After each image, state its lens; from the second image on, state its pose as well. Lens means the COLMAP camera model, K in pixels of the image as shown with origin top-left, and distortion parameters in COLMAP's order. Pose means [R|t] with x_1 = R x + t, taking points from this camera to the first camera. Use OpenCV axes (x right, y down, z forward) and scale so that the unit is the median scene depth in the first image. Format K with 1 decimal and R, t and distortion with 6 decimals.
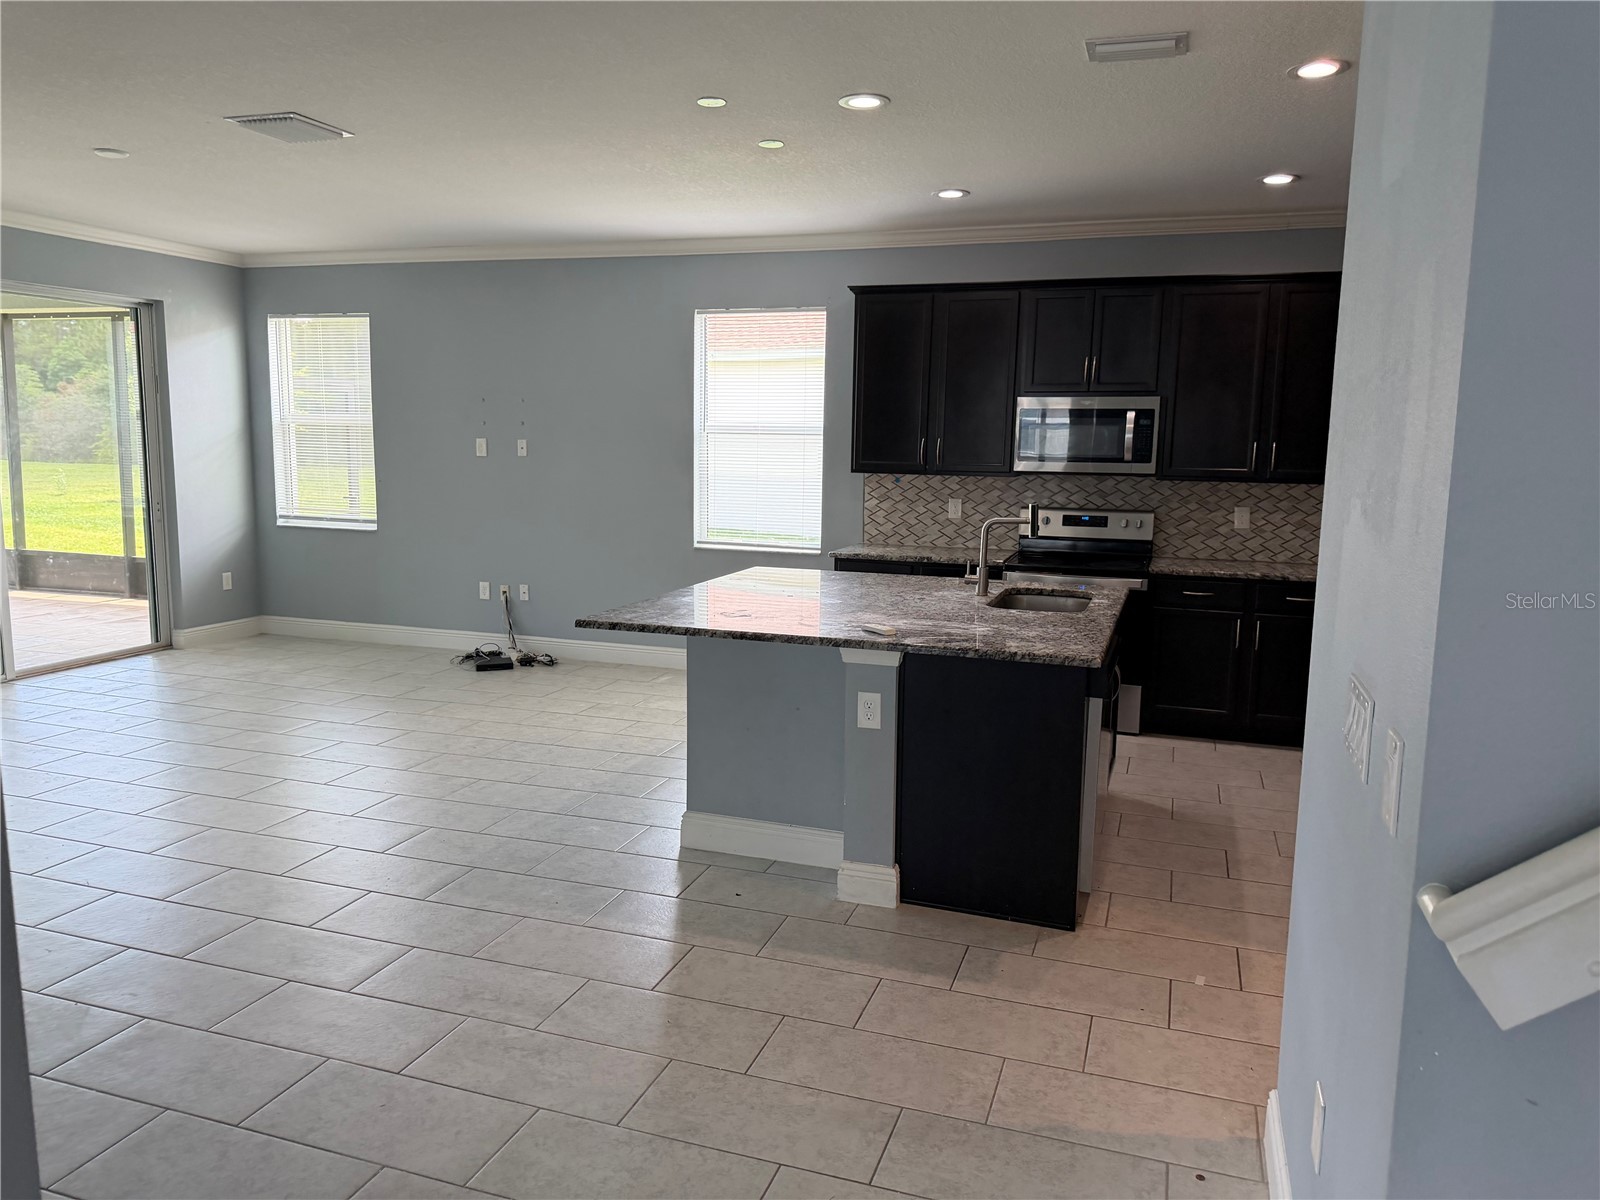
lens RADIAL K [[1126.9, 0, 802.5], [0, 1126.9, 604.6], [0, 0, 1]] dist [0.126355, -0.200994]
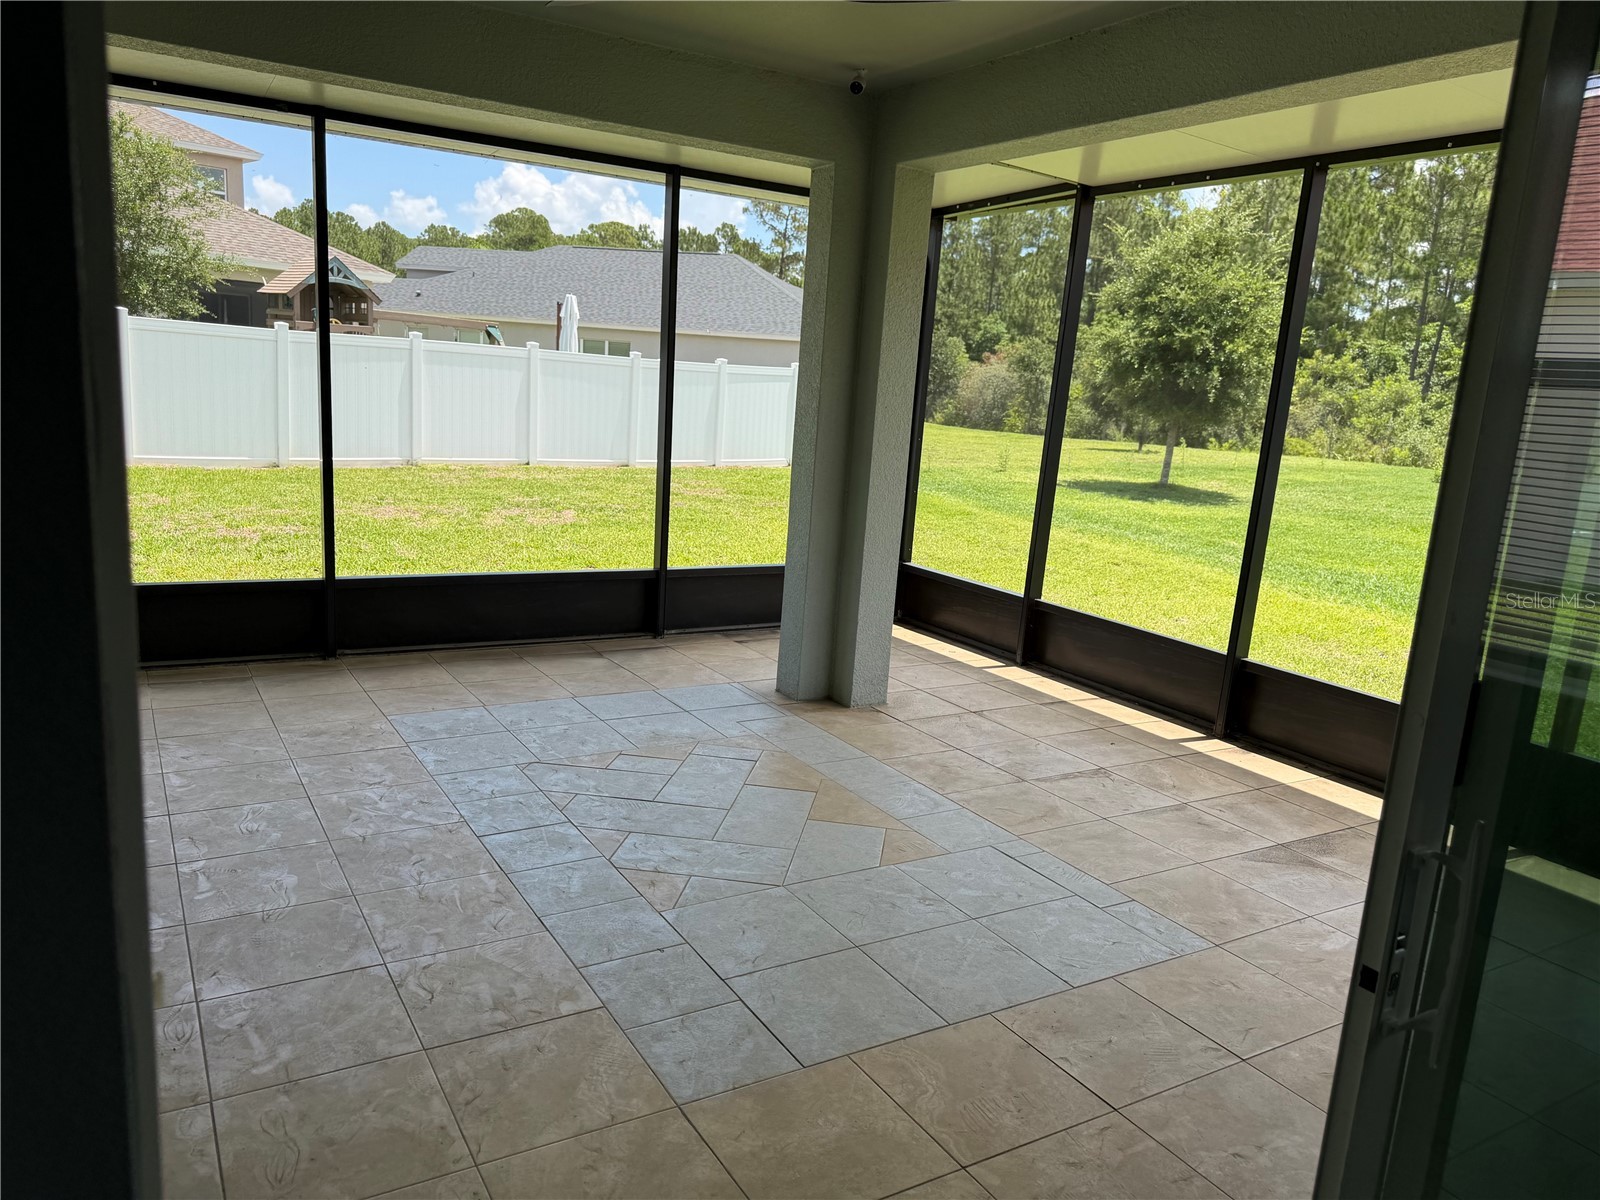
lens RADIAL K [[1126.9, 0, 802.5], [0, 1126.9, 604.6], [0, 0, 1]] dist [0.126355, -0.200994]
pose [[0.756332, 0.163417, -0.633448, -0.687390], [-0.152037, 0.985693, 0.072759, -0.121218], [0.636275, 0.041278, 0.770357, 0.807547]]
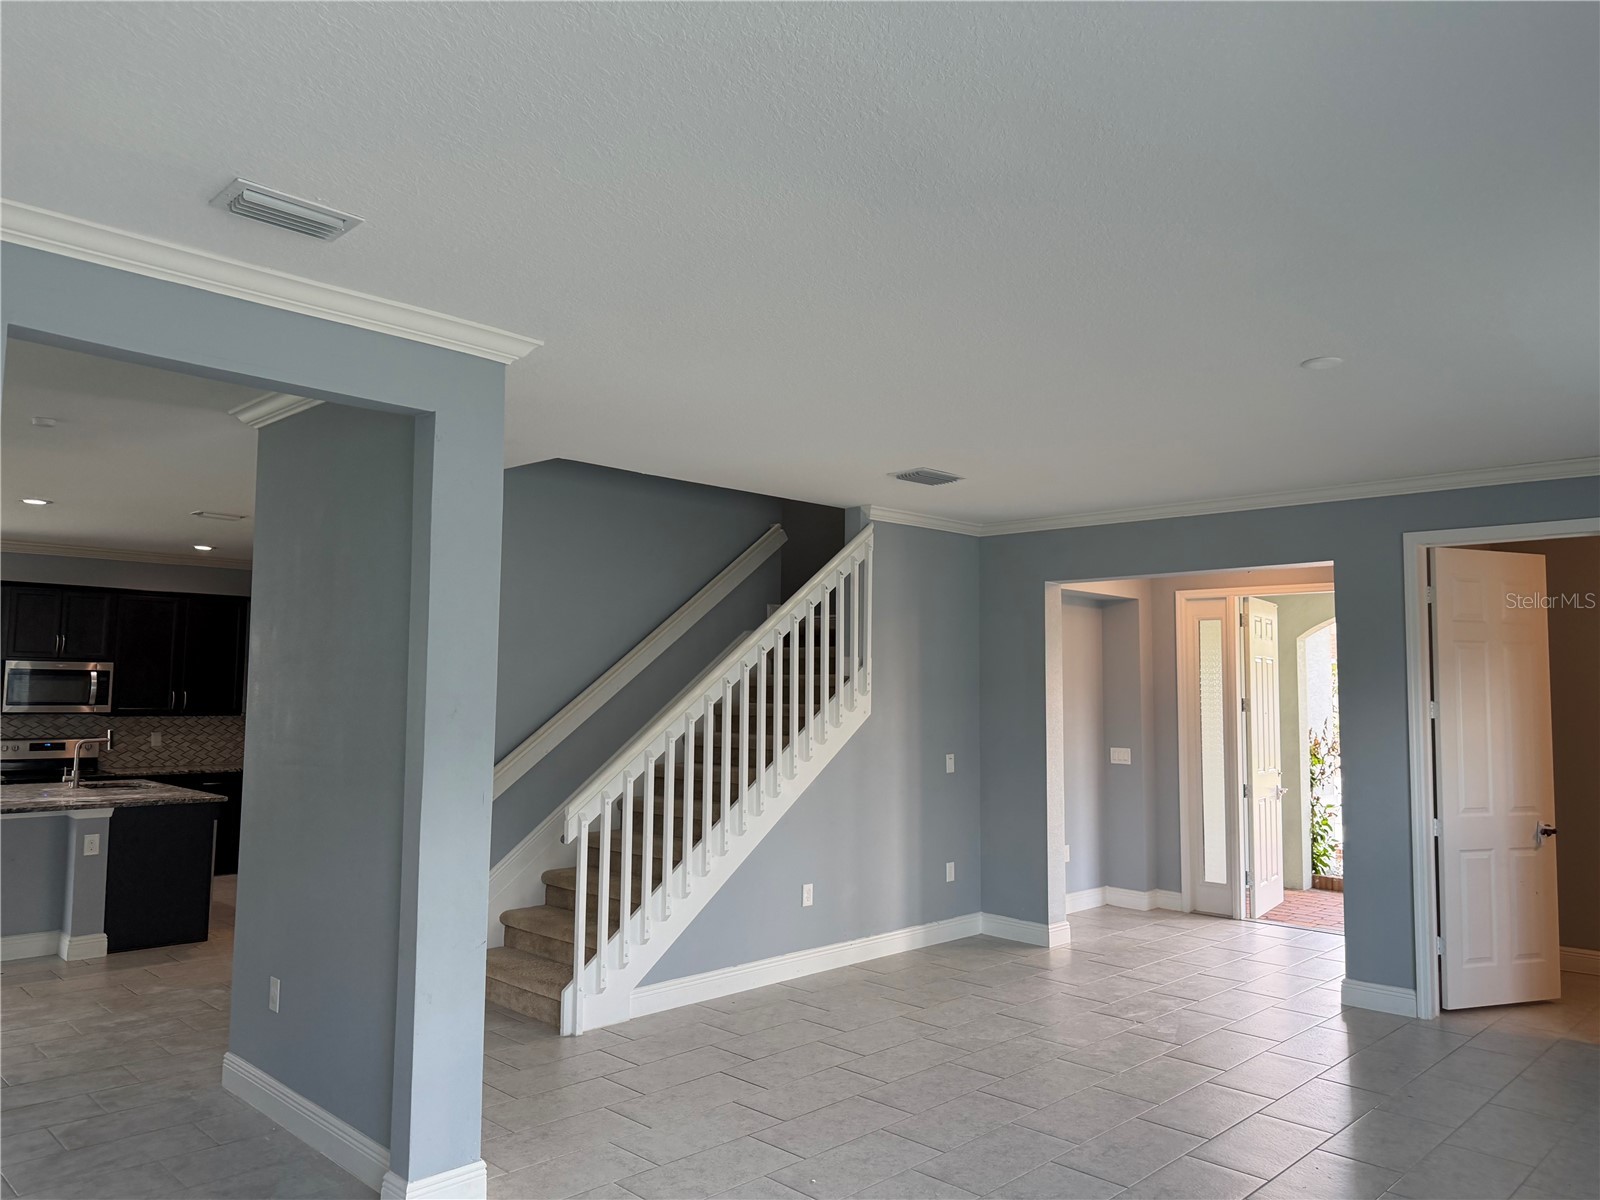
lens RADIAL K [[1139.5, 0, 800.0], [0, 1139.5, 600.0], [0, 0, 1]] dist [0.007399, -0.000160]
pose [[0.440694, 0.061547, 0.895545, -0.617552], [0.129861, 0.982781, -0.131446, 0.055119], [-0.888214, 0.174223, 0.425113, -0.466944]]
